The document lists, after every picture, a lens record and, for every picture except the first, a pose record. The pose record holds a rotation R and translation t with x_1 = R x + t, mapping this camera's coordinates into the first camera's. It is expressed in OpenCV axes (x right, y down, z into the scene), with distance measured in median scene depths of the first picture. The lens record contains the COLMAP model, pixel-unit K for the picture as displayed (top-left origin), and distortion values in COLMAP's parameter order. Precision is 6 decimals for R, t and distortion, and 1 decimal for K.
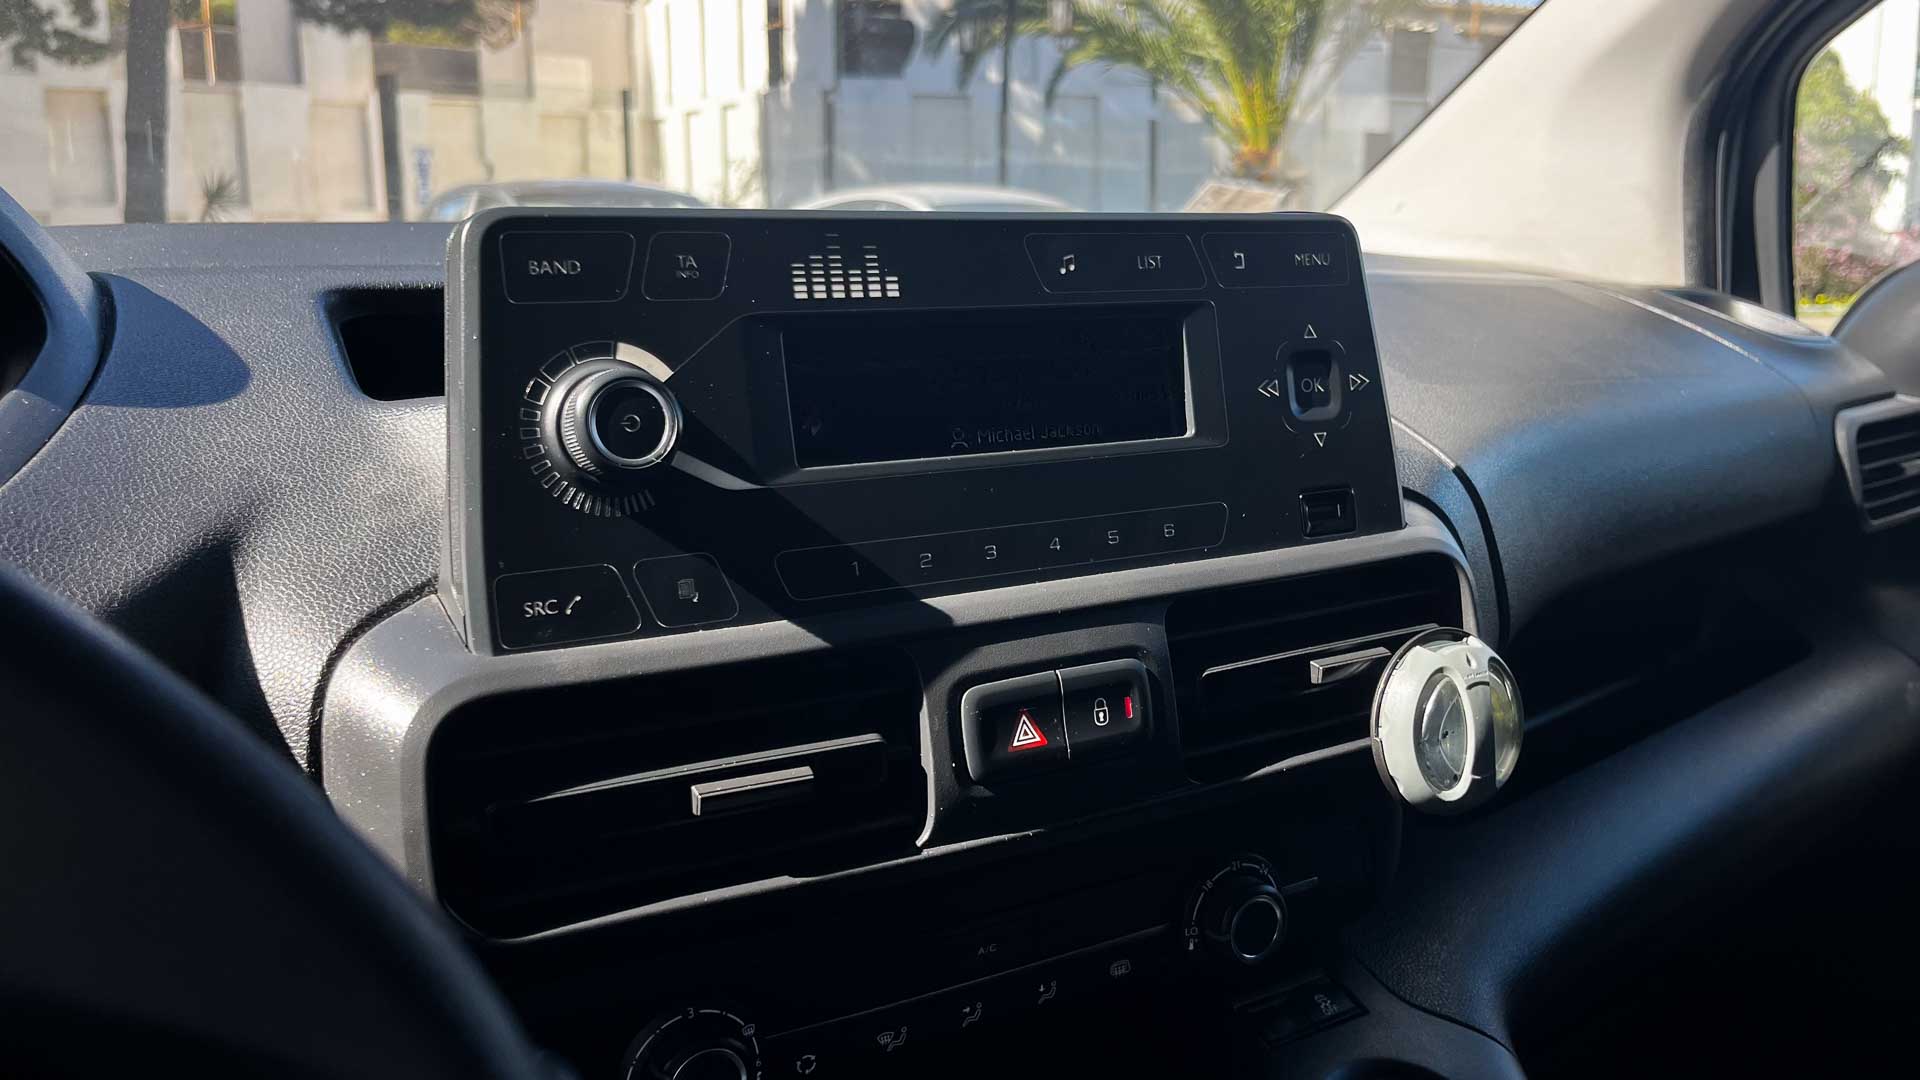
lens RADIAL K [[1526.4, 0, 1005.2], [0, 1526.4, 540.1], [0, 0, 1]] dist [0.047794, -0.108468]
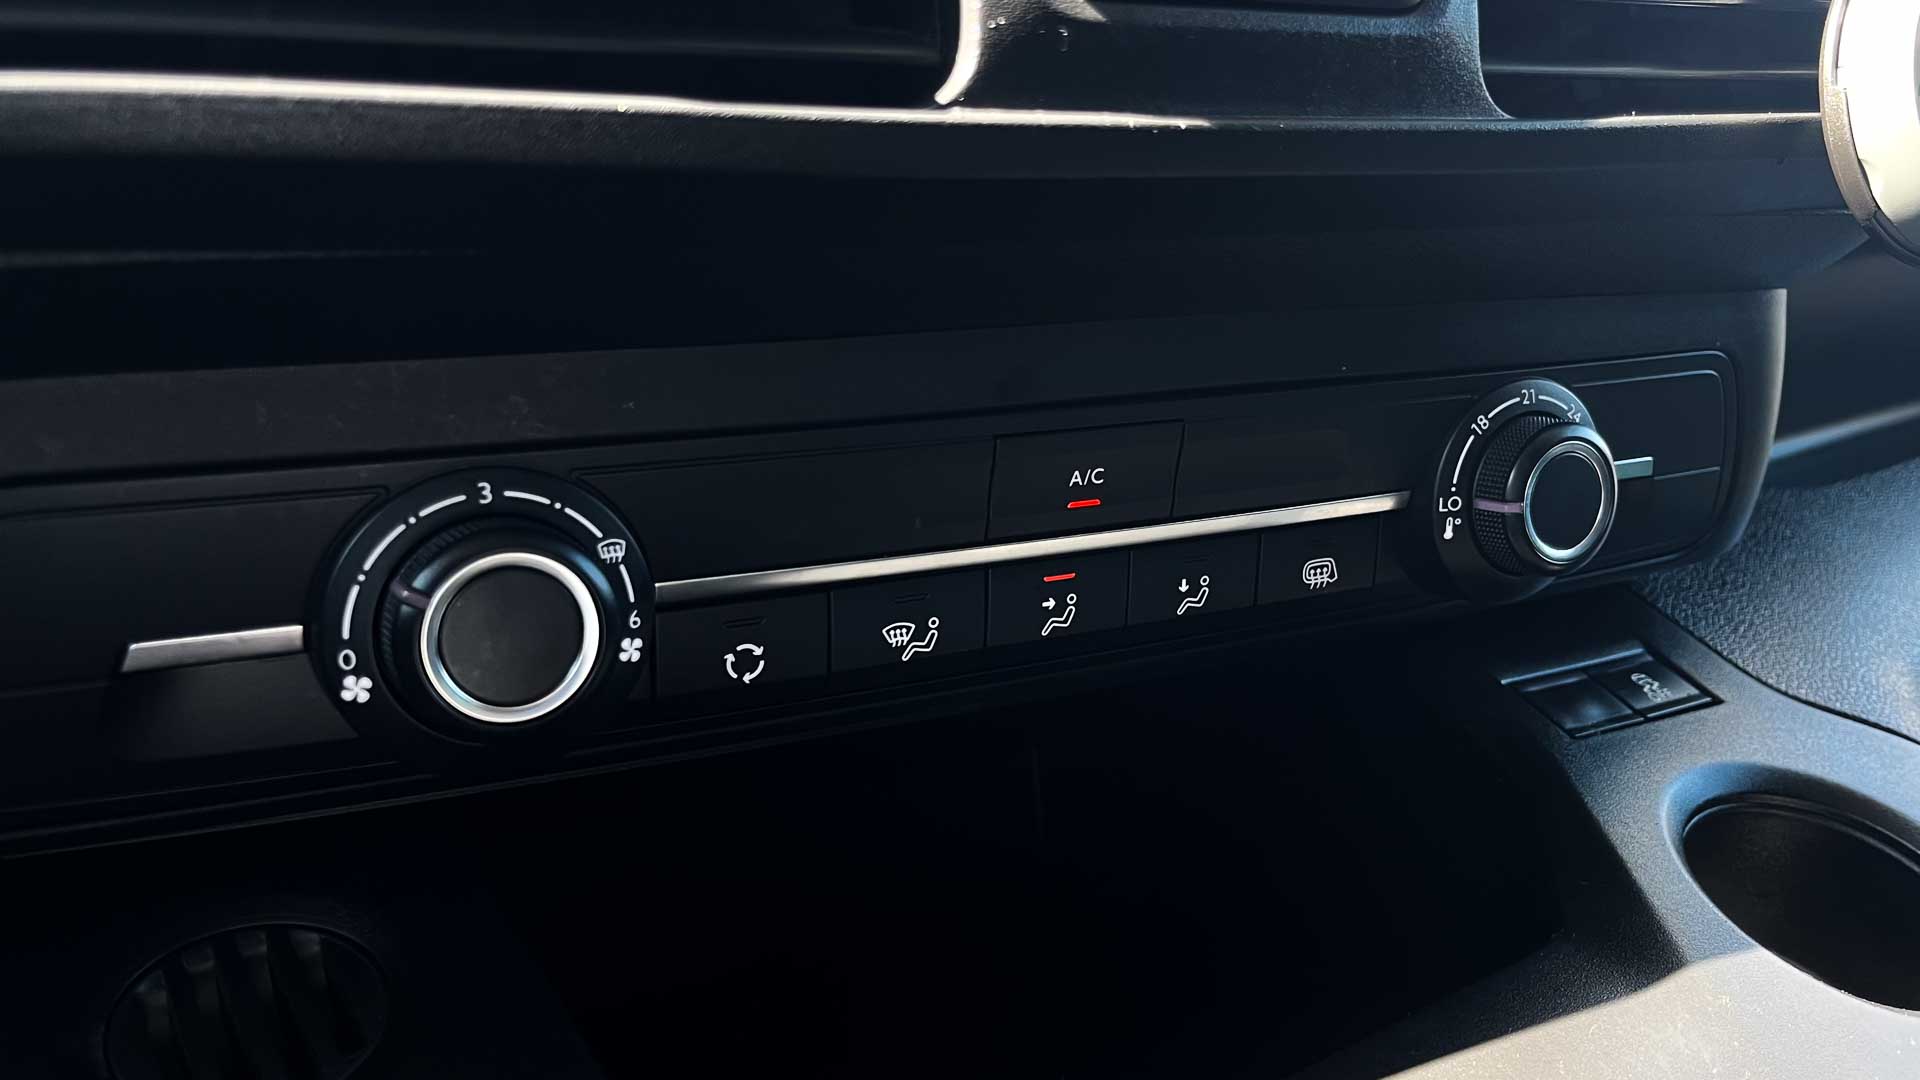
lens RADIAL K [[1526.4, 0, 1005.2], [0, 1526.4, 540.1], [0, 0, 1]] dist [0.047794, -0.108468]
pose [[0.997860, 0.005004, -0.065190, -0.006134], [-0.003423, 0.999698, 0.024348, 0.314134], [0.065292, -0.024072, 0.997576, 0.524526]]
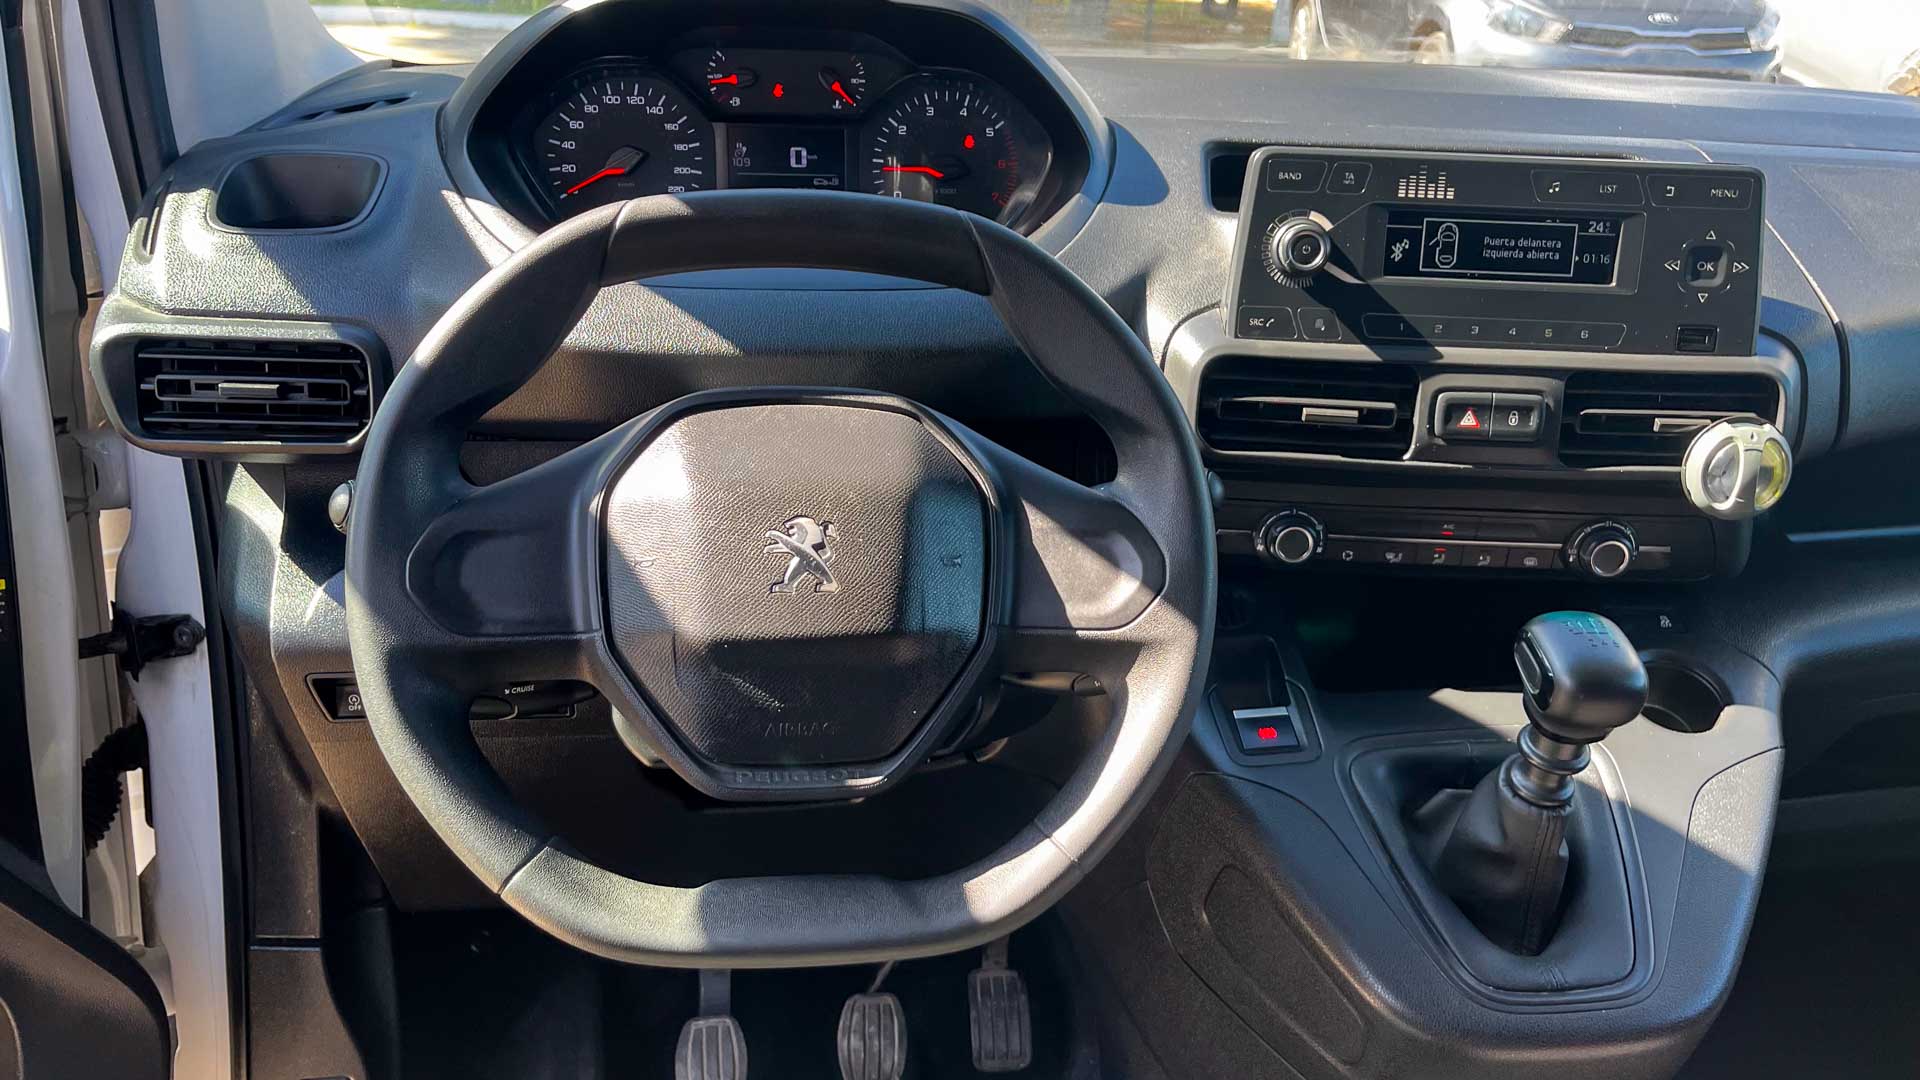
lens RADIAL K [[1526.4, 0, 1005.2], [0, 1526.4, 540.1], [0, 0, 1]] dist [0.047794, -0.108468]
pose [[0.839484, 0.242276, -0.486383, 0.542659], [-0.138390, 0.960911, 0.239789, -0.130229], [0.525466, -0.133988, 0.840198, -1.117093]]
